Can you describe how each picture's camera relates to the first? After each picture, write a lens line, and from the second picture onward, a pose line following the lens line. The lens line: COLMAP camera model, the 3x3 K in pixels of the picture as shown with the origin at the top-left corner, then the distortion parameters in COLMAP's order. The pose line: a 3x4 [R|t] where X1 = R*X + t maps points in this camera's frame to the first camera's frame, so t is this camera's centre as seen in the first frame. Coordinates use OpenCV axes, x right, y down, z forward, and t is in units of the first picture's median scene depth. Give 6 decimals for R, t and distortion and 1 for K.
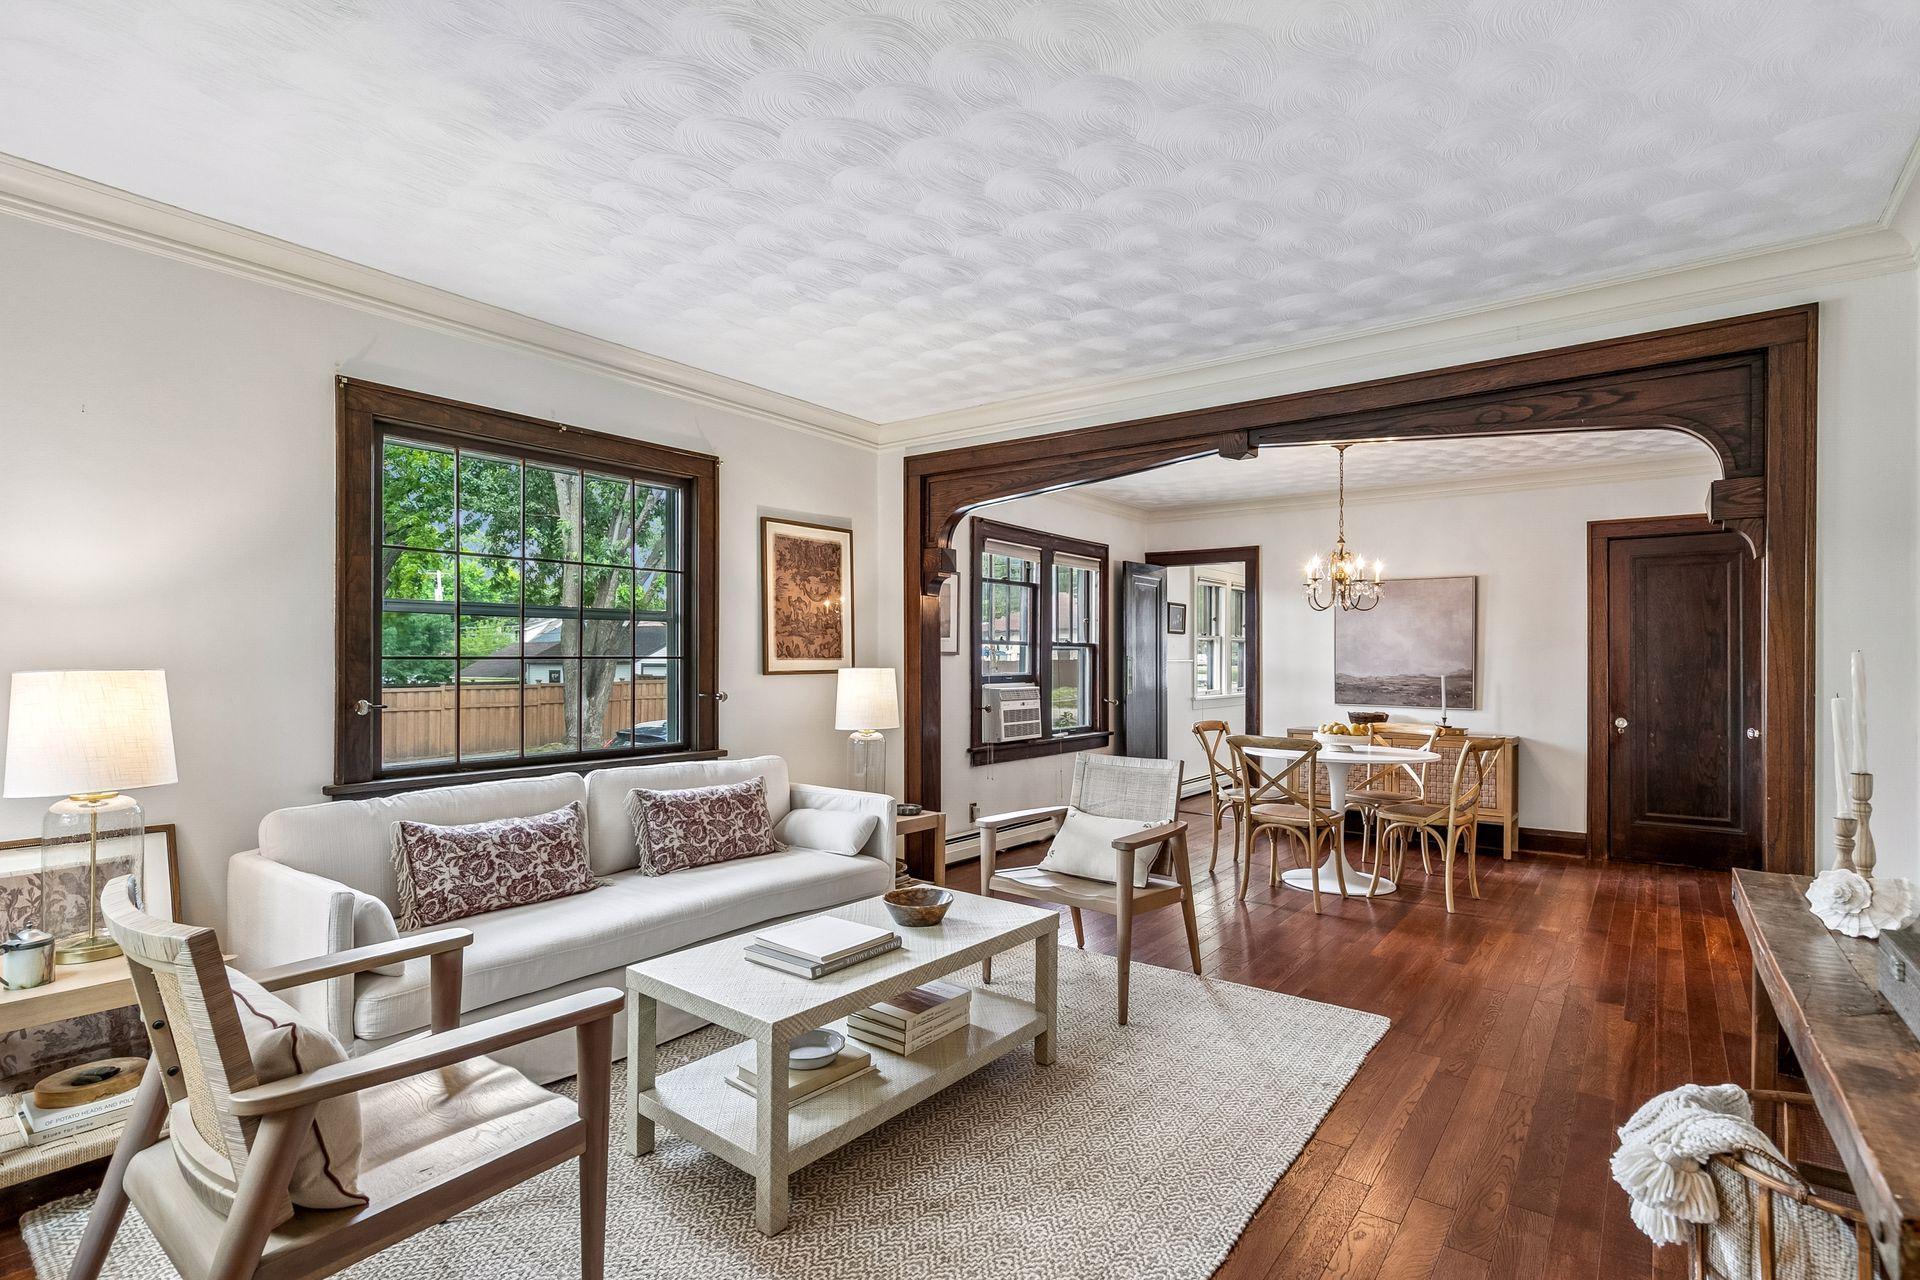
lens RADIAL K [[915.3, 0, 959.9], [0, 915.3, 647.9], [0, 0, 1]] dist [0.000029, 0.000003]
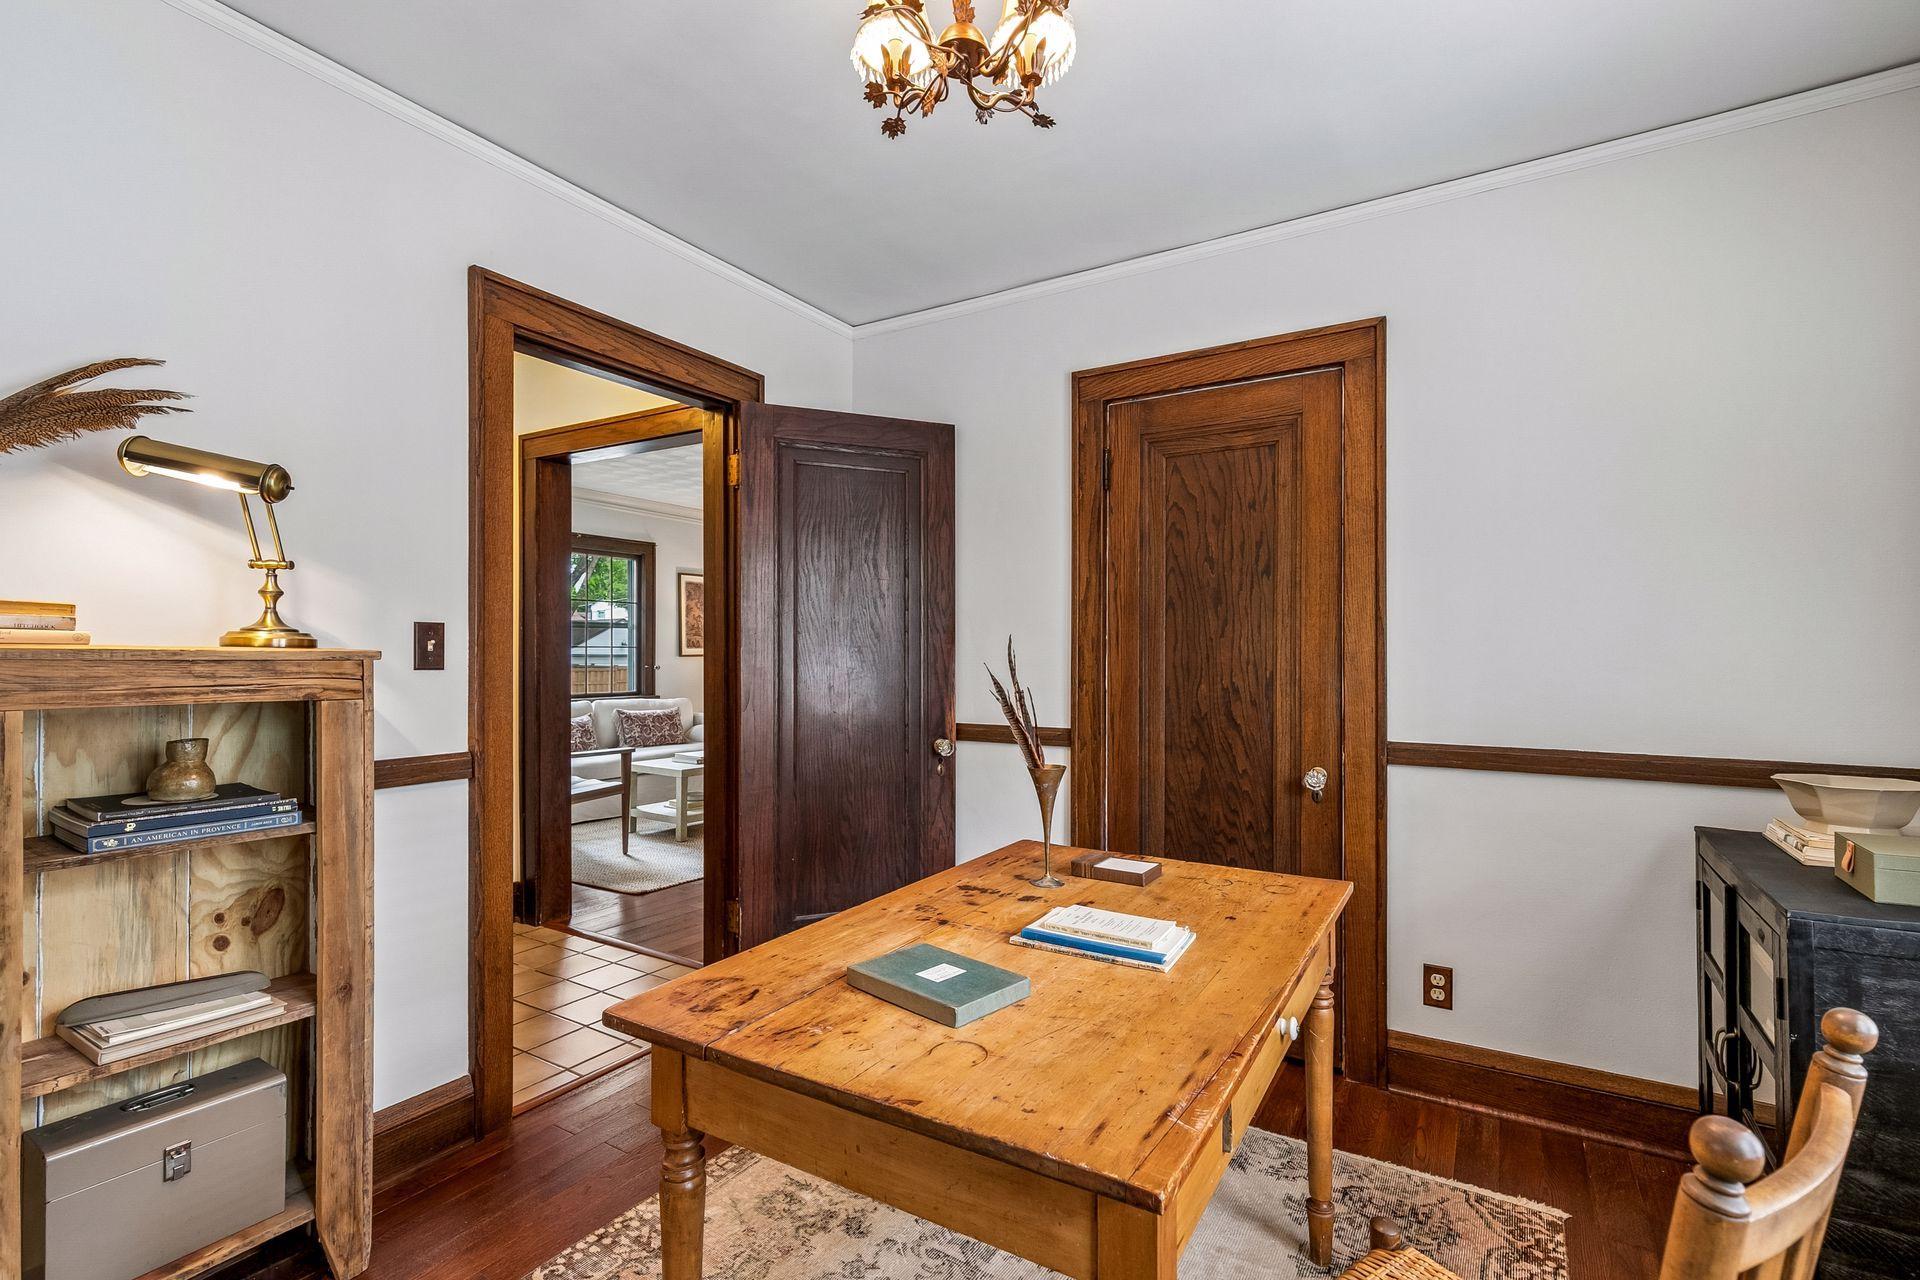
lens RADIAL K [[915.3, 0, 960.0], [0, 915.3, 640.3], [0, 0, 1]] dist [0.000029, 0.000003]
pose [[0.996417, 0.000242, 0.084570, 0.211984], [-0.000009, 0.999996, -0.002762, 0.001169], [-0.084571, 0.002751, 0.996414, -0.973907]]
